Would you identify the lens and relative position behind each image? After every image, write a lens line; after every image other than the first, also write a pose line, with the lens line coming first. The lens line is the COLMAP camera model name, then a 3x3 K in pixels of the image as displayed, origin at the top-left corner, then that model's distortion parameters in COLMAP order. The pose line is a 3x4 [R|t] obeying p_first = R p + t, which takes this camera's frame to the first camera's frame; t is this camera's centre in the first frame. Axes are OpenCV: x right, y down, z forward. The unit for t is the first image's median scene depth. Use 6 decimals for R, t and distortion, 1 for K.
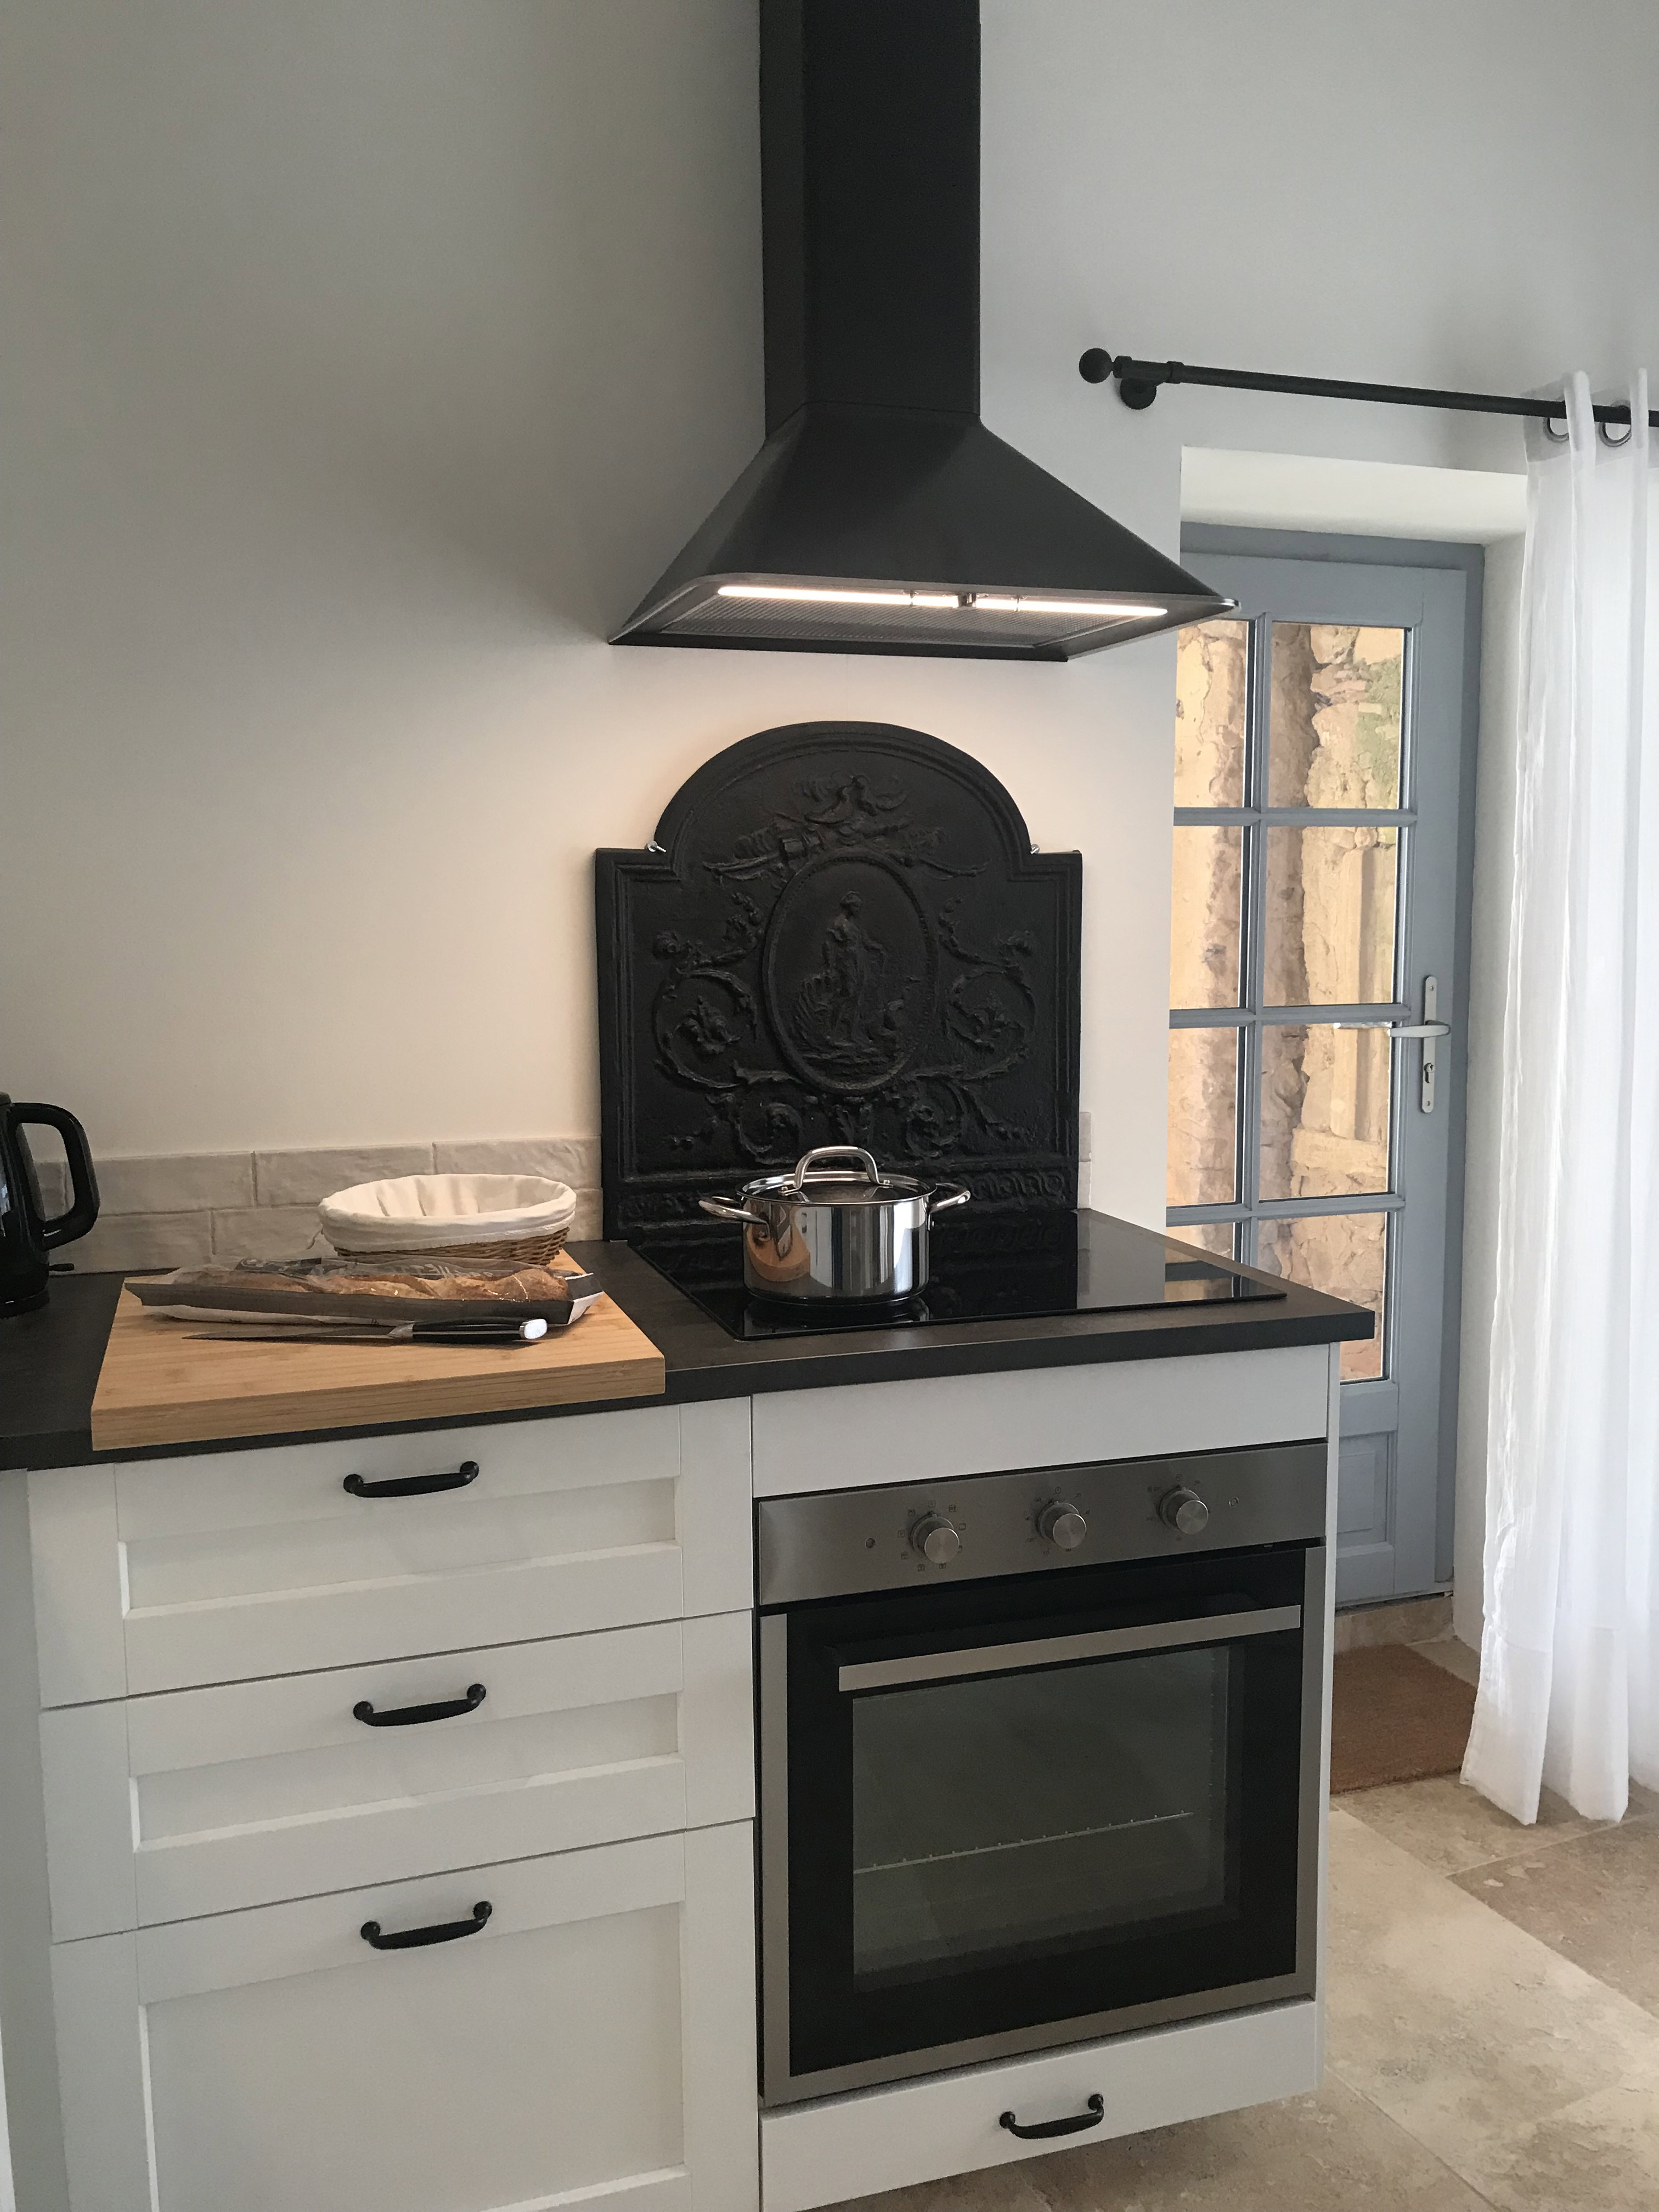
lens RADIAL K [[1749.4, 0, 829.5], [0, 1749.4, 1106.0], [0, 0, 1]] dist [-0.012568, -0.005453]
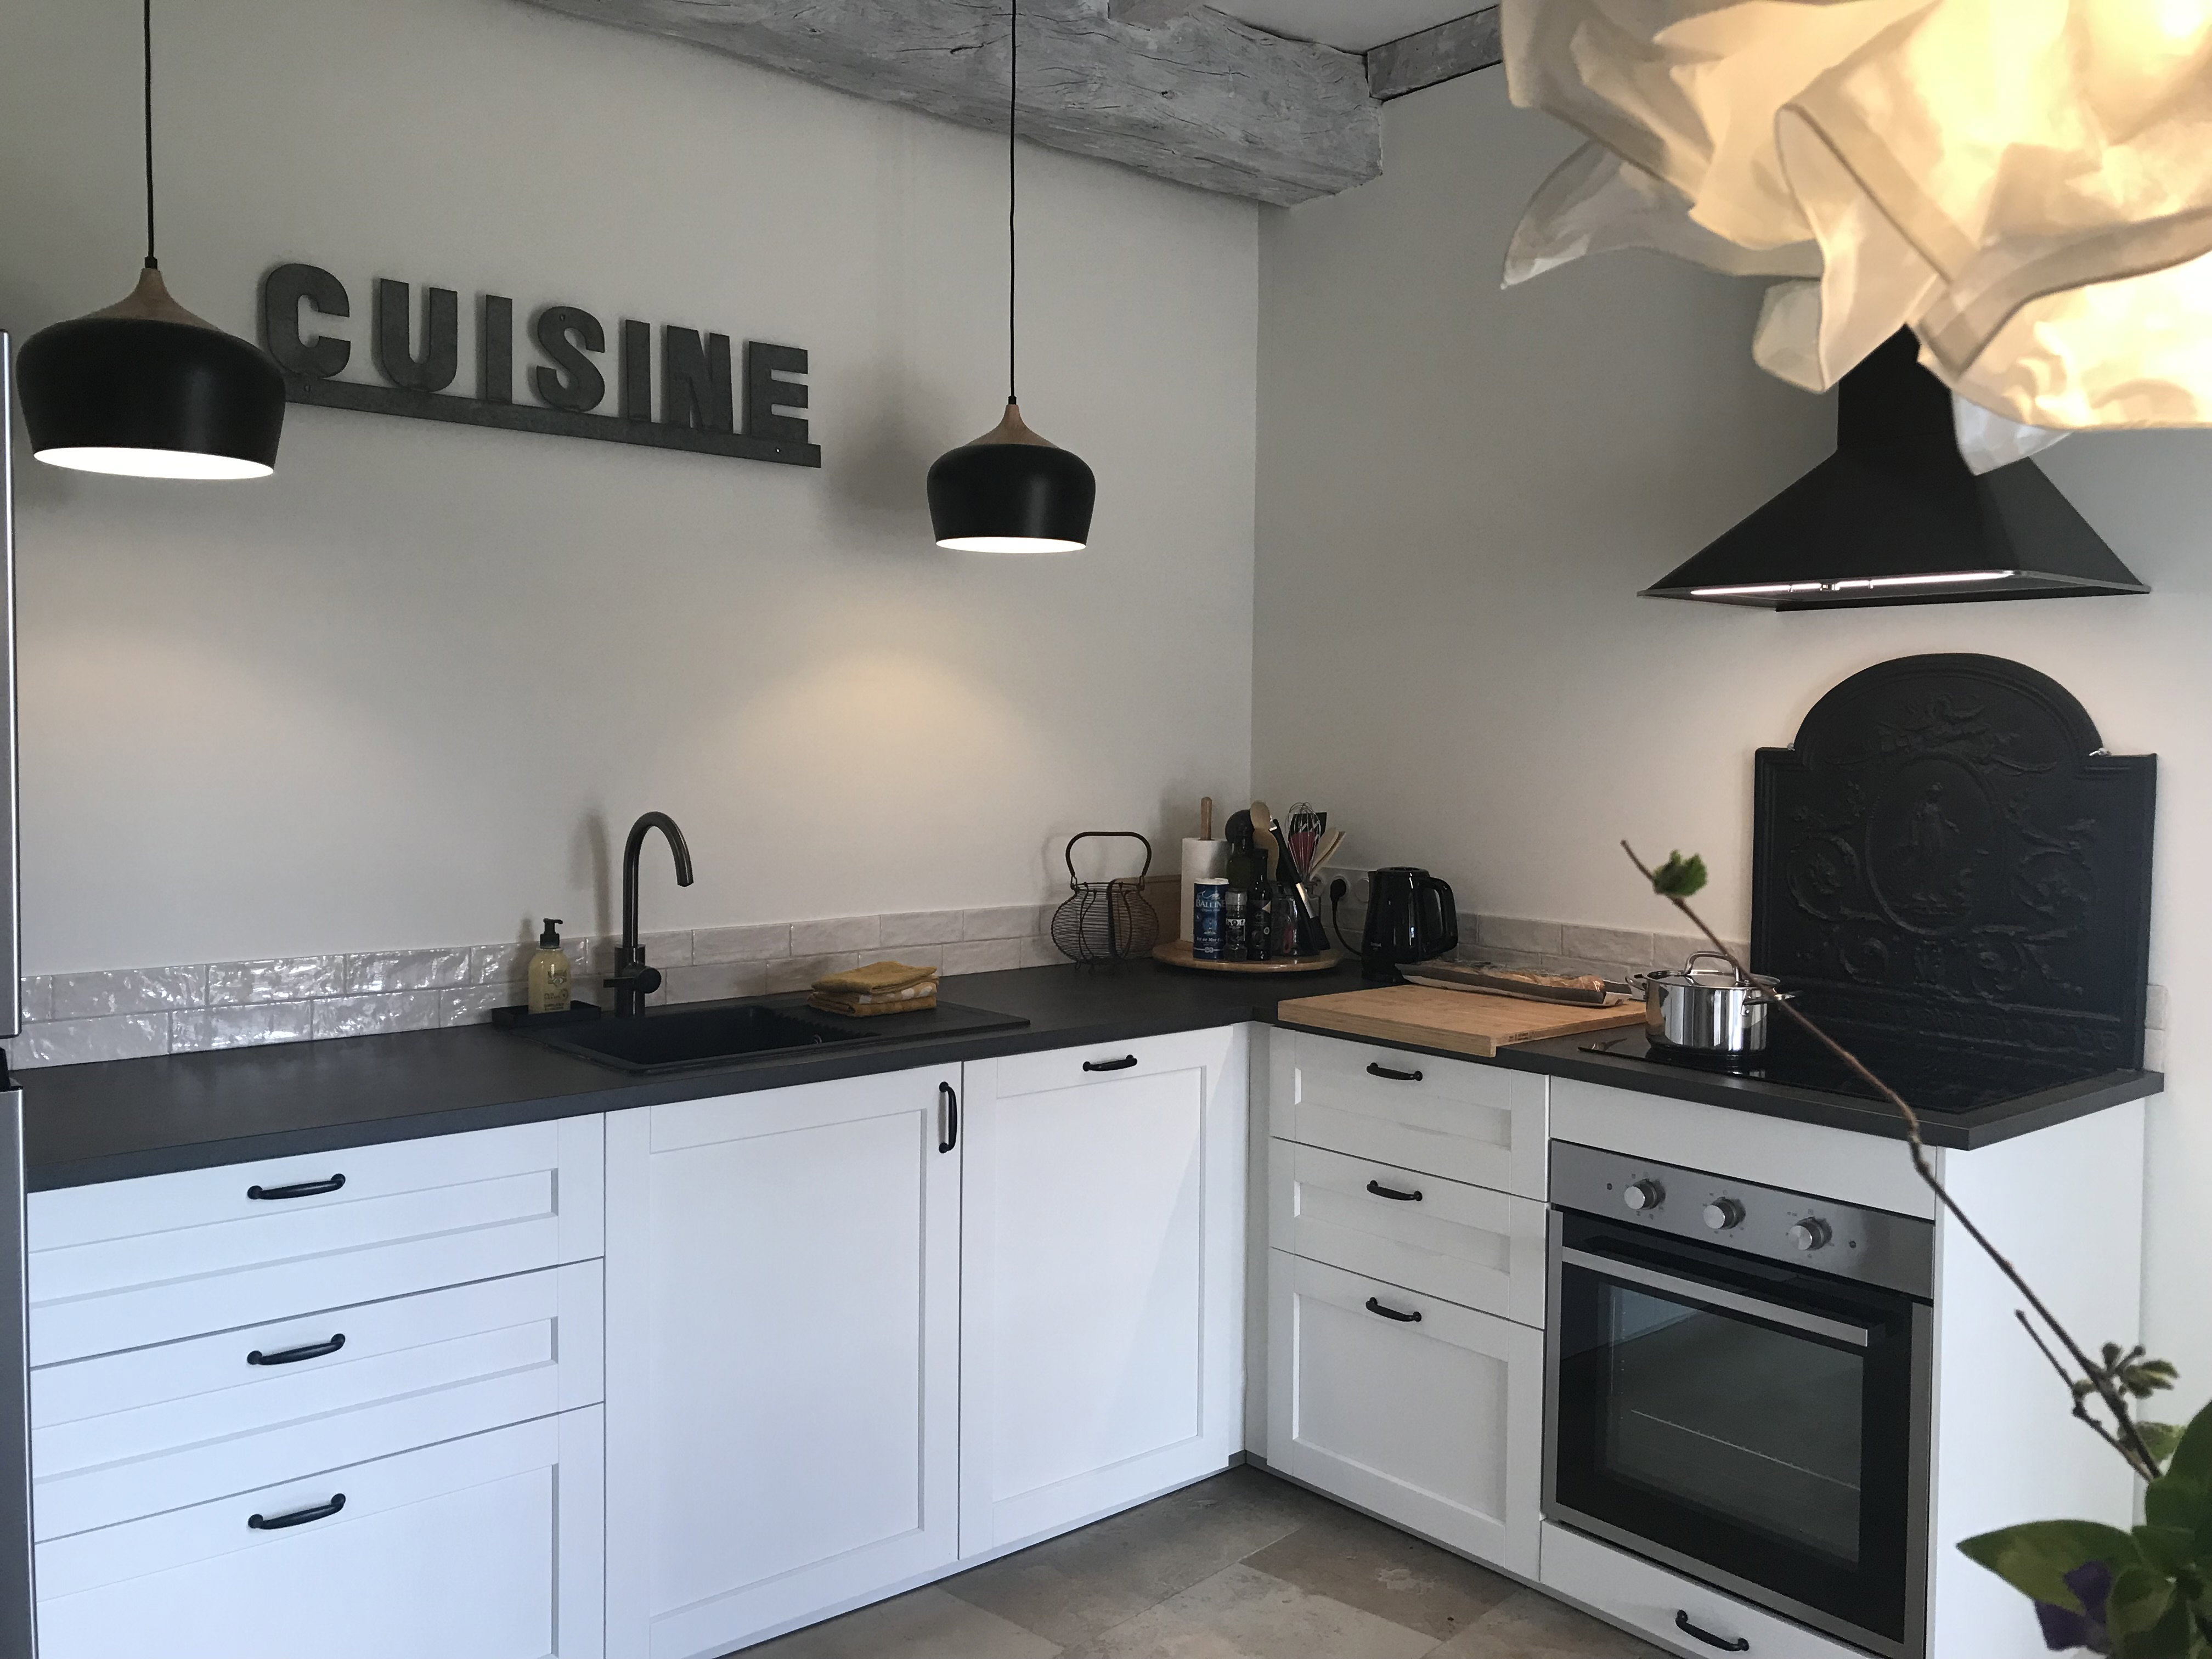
lens RADIAL K [[1749.4, 0, 1106.0], [0, 1749.4, 829.5], [0, 0, 1]] dist [-0.012568, -0.005453]
pose [[0.392605, 0.059740, -0.917765, 0.983858], [-0.125514, 0.992032, 0.010881, -0.025298], [0.911102, 0.110920, 0.396975, -0.071124]]
